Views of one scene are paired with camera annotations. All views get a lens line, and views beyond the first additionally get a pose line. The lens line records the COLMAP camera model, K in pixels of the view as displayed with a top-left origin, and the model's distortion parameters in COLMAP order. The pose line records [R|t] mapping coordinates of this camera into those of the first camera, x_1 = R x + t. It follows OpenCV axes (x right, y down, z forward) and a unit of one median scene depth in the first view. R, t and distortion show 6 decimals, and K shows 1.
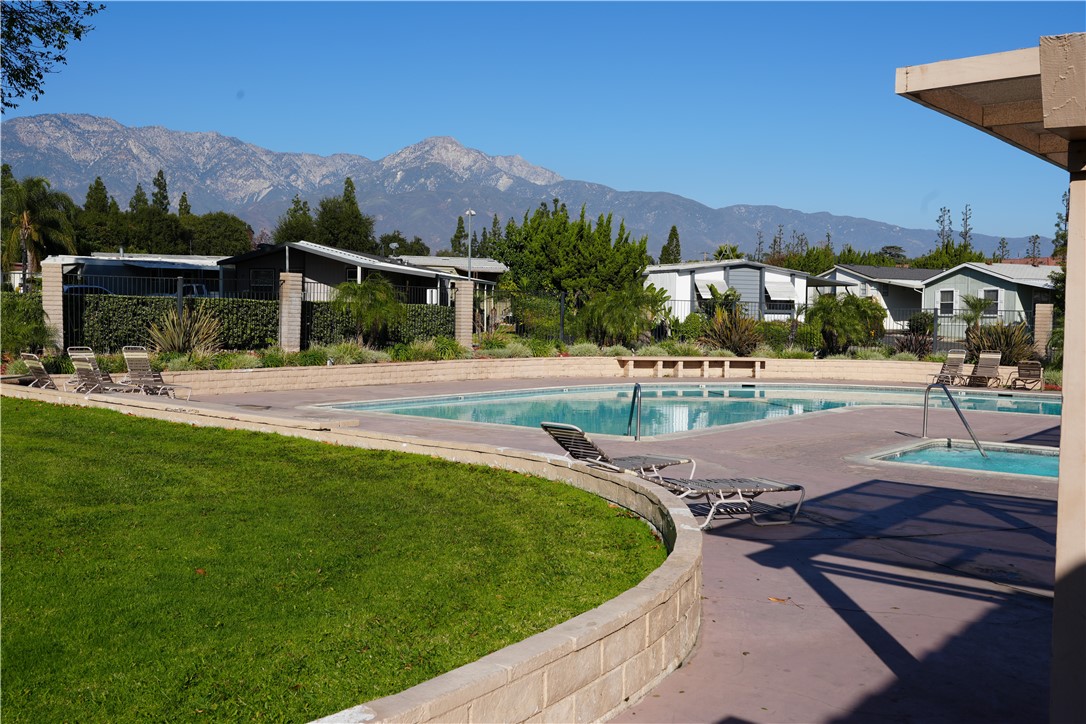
lens RADIAL K [[1073.2, 0, 543.5], [0, 1073.2, 359.1], [0, 0, 1]] dist [0.000316, 0.000000]
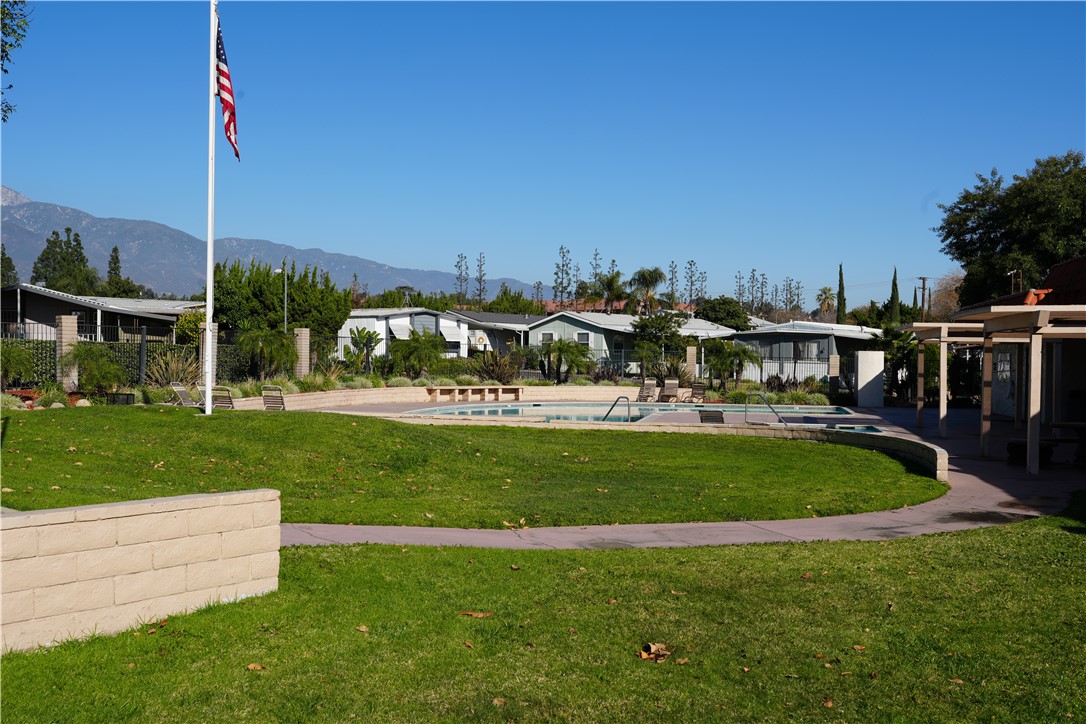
lens RADIAL K [[1072.1, 0, 544.8], [0, 1072.1, 364.9], [0, 0, 1]] dist [-0.000549, 0.000000]
pose [[0.893289, -0.007892, 0.449414, -0.242840], [0.020028, 0.999552, -0.022256, 0.002049], [-0.449037, 0.028882, 0.893046, -0.153800]]
